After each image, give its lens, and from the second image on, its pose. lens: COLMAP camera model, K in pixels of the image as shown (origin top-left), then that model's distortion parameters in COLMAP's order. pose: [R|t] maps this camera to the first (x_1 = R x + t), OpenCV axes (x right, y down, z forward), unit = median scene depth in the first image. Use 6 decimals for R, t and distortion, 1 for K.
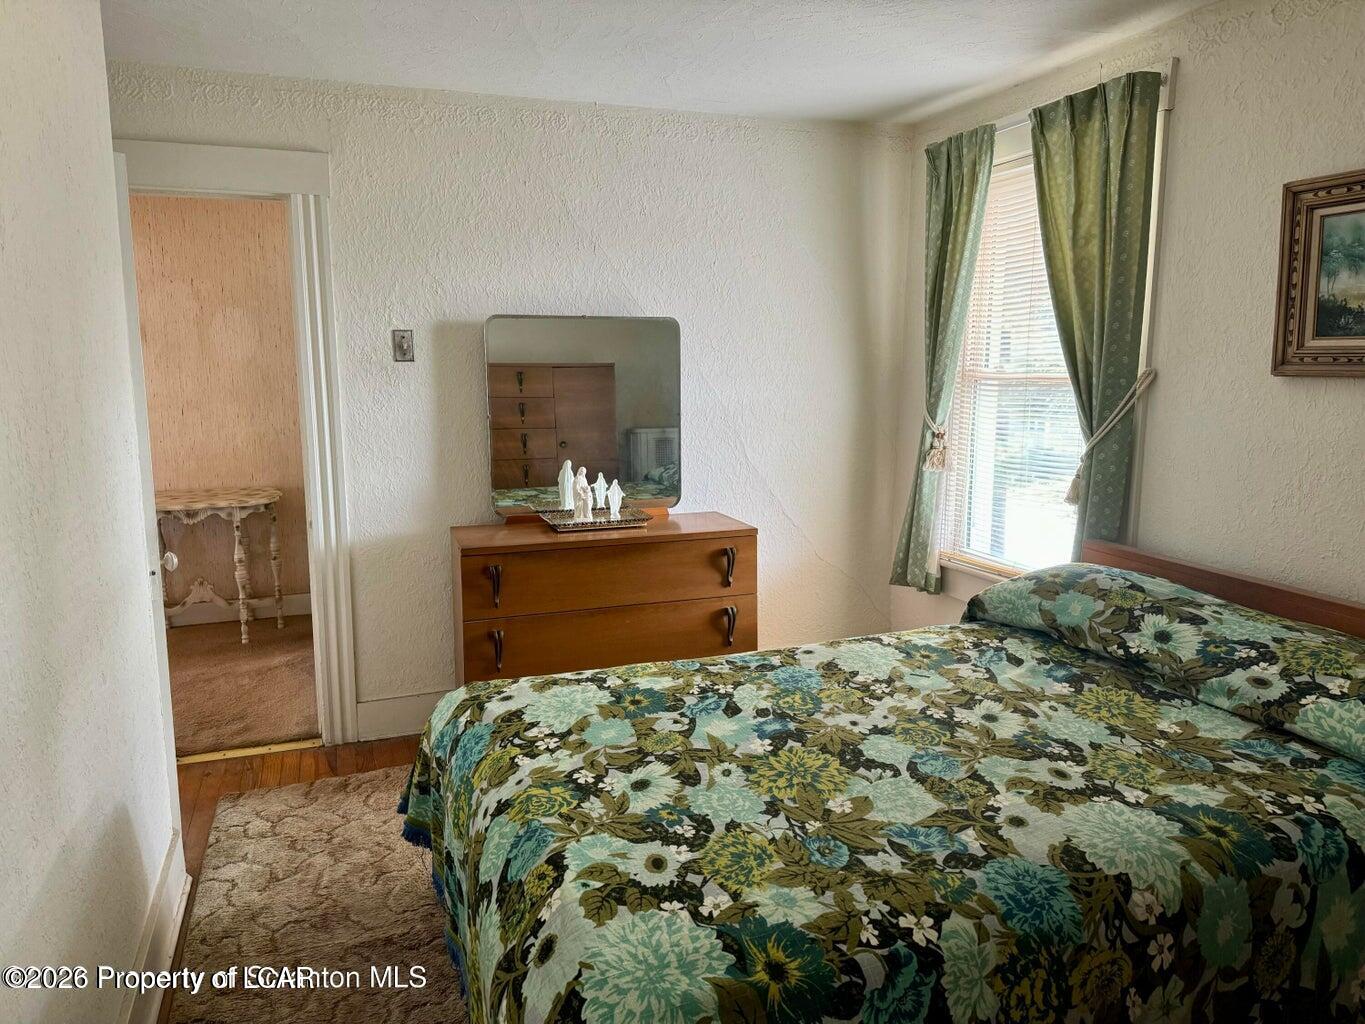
lens RADIAL K [[952.1, 0, 682.5], [0, 952.1, 512.0], [0, 0, 1]] dist [0.107249, -0.178786]
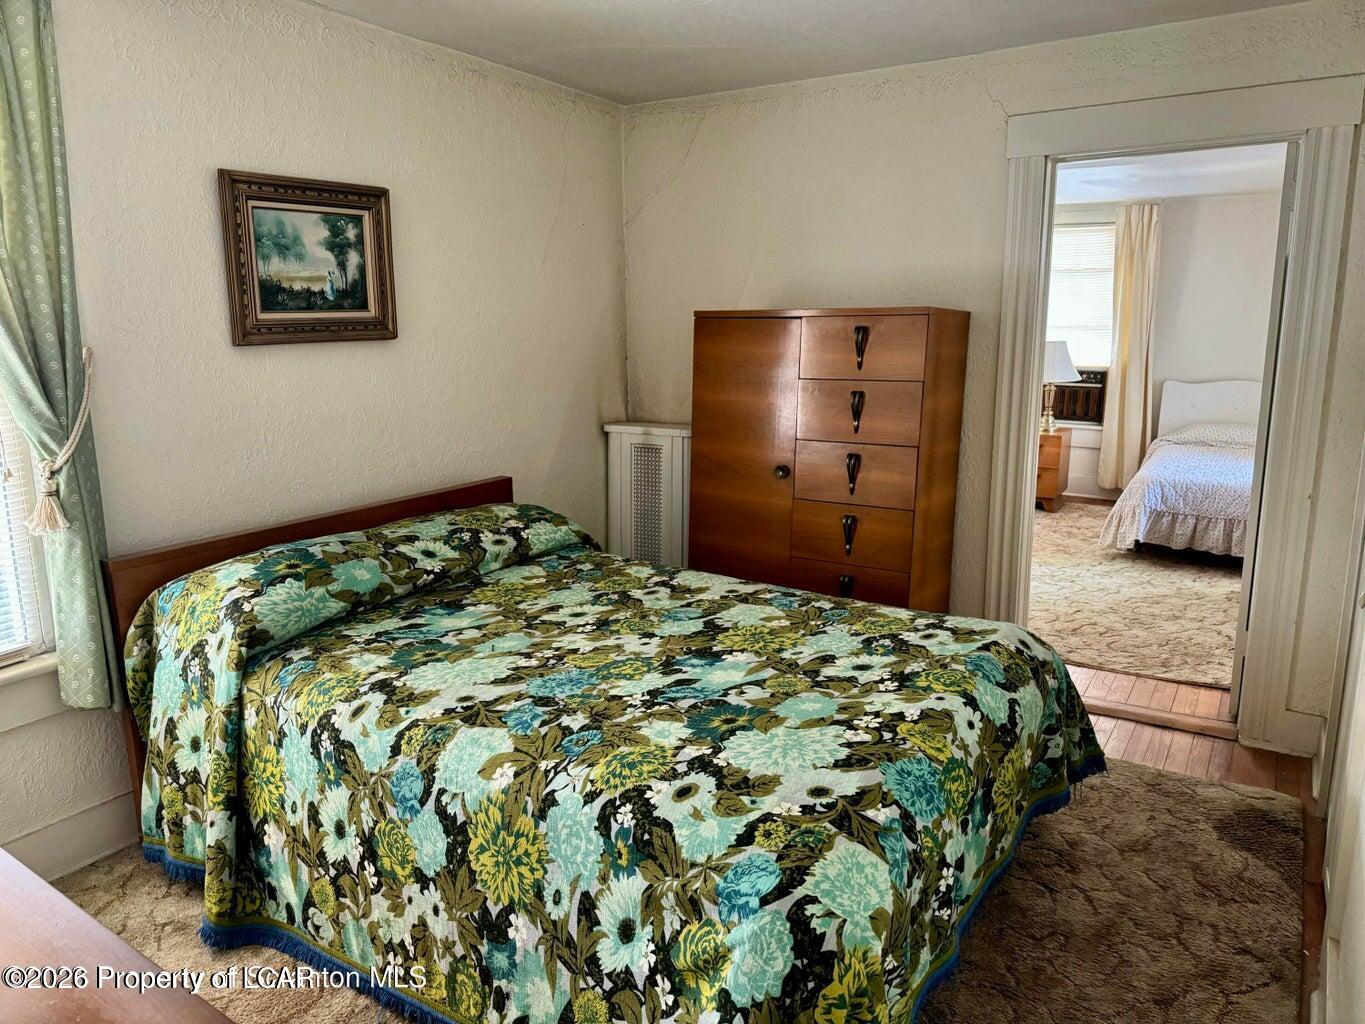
lens RADIAL K [[959.6, 0, 681.4], [0, 959.6, 506.5], [0, 0, 1]] dist [0.073421, -0.108360]
pose [[-0.603789, -0.148005, 0.783283, -0.732195], [0.148181, 0.944647, 0.292720, -0.269525], [-0.783250, 0.292809, -0.548436, 1.560164]]
